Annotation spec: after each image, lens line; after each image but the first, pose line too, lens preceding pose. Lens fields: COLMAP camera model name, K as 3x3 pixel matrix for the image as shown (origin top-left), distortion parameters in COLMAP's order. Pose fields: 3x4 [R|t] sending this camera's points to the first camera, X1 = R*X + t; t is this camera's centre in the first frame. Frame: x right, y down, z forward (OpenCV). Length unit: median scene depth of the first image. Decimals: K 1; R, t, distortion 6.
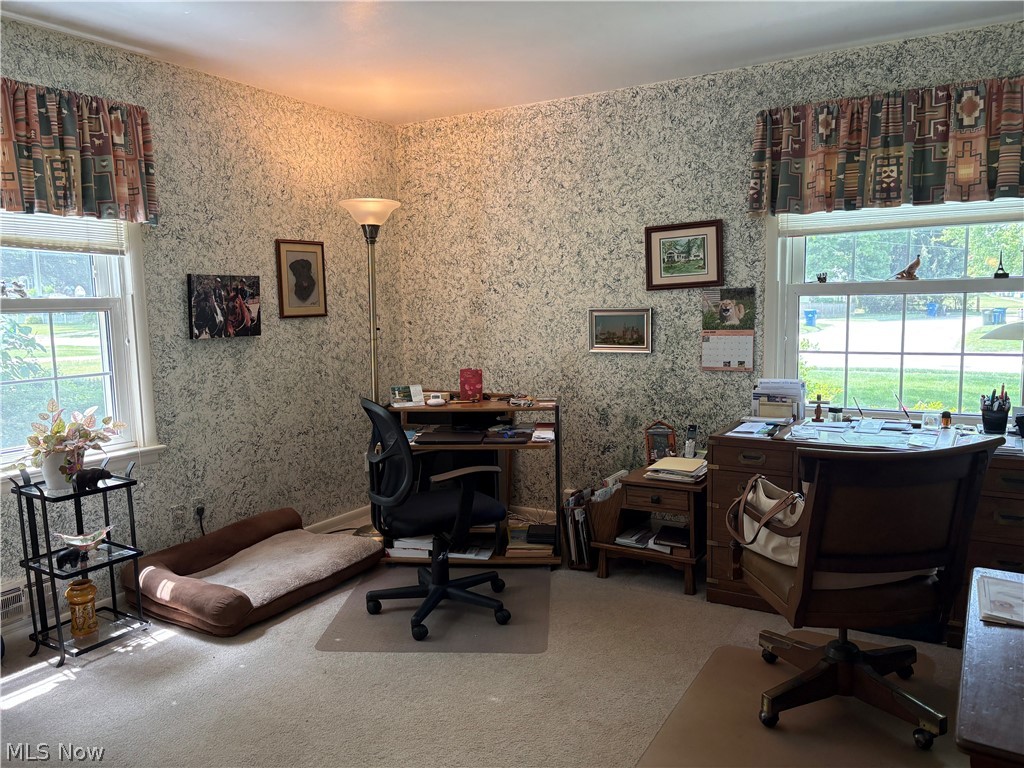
lens RADIAL K [[778.3, 0, 512.0], [0, 778.3, 384.0], [0, 0, 1]] dist [0.046979, -0.050533]
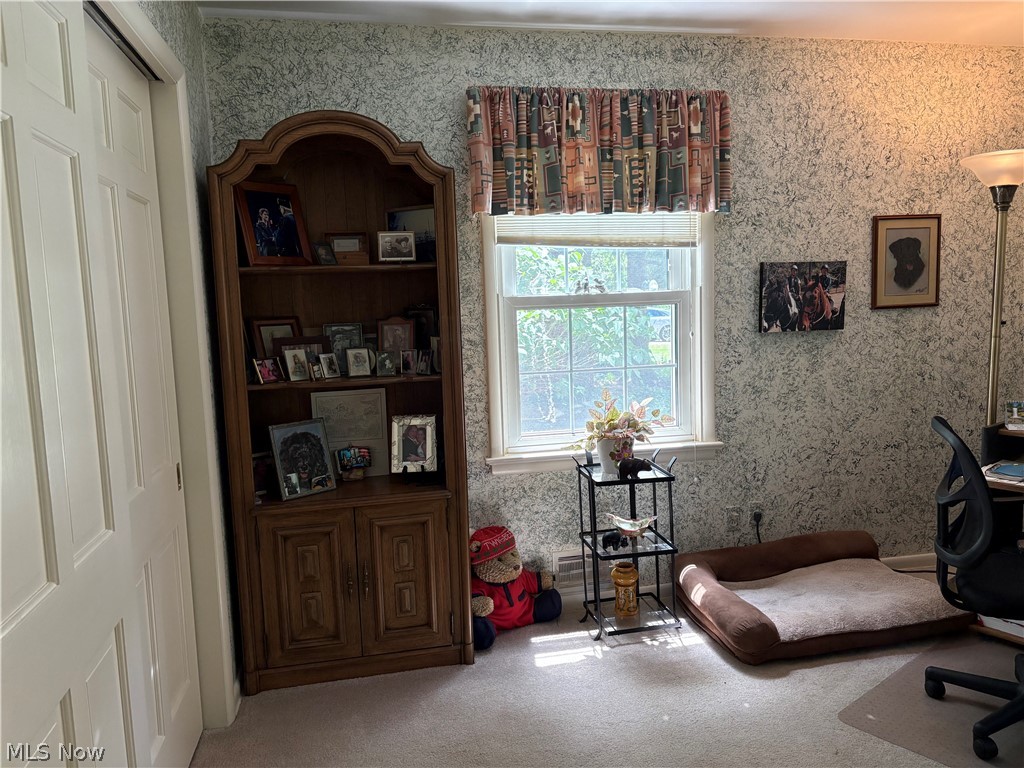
lens RADIAL K [[778.3, 0, 512.0], [0, 778.3, 384.0], [0, 0, 1]] dist [0.046979, -0.050533]
pose [[0.683855, 0.070675, -0.726187, 0.075069], [-0.057407, 0.997424, 0.043013, -0.020656], [0.727356, 0.012273, 0.686151, 0.157940]]
